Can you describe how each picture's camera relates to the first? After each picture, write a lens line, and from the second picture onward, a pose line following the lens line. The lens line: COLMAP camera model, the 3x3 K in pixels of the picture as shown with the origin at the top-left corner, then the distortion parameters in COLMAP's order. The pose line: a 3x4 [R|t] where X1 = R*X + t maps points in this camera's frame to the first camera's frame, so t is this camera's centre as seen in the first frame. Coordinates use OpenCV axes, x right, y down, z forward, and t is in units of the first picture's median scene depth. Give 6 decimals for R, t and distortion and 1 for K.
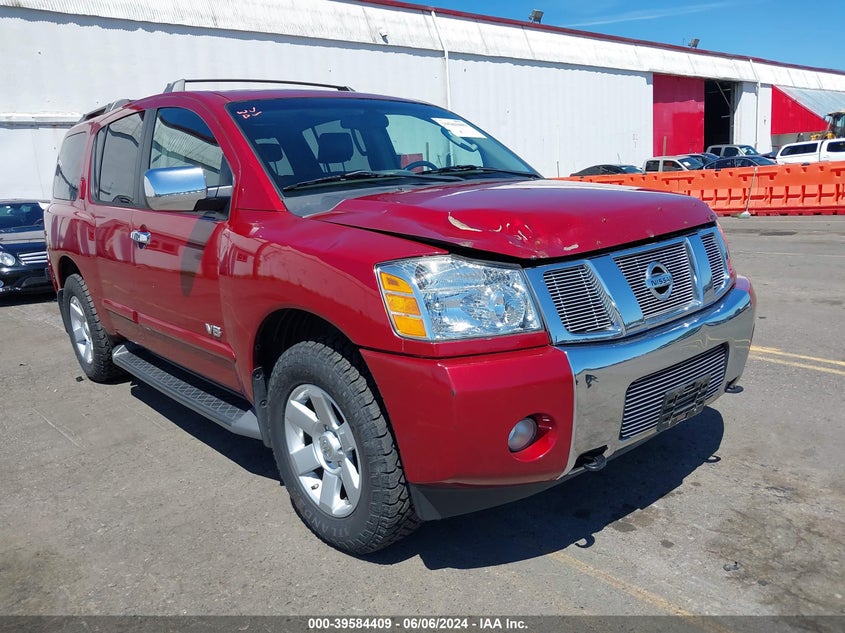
lens RADIAL K [[677.9, 0, 423.1], [0, 677.9, 314.6], [0, 0, 1]] dist [0.038501, -0.000917]
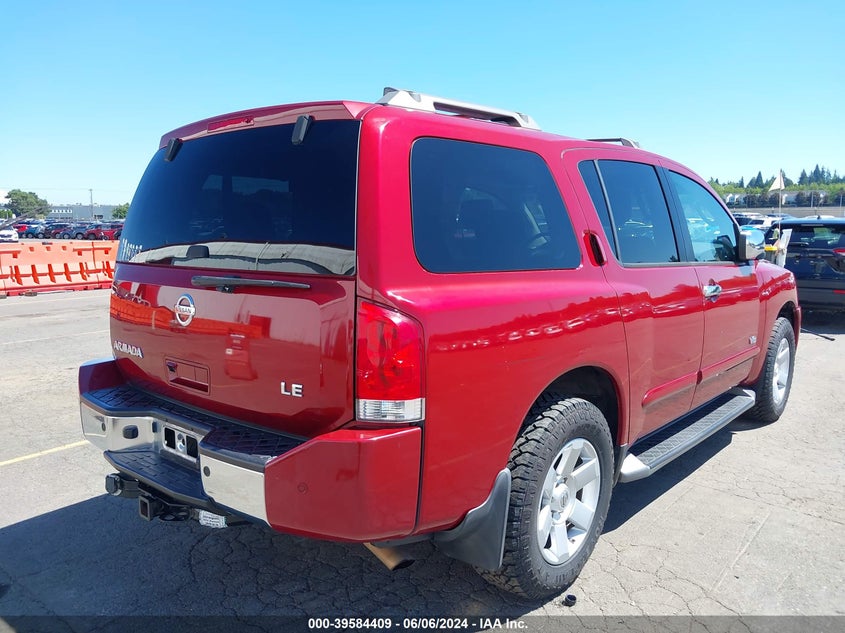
lens RADIAL K [[677.9, 0, 422.0], [0, 677.9, 311.9], [0, 0, 1]] dist [0.038501, -0.000917]
pose [[-0.172191, -0.055767, 0.983484, -0.577406], [0.223343, 0.970186, 0.094116, -0.099403], [-0.959410, 0.235860, -0.154602, 0.698419]]
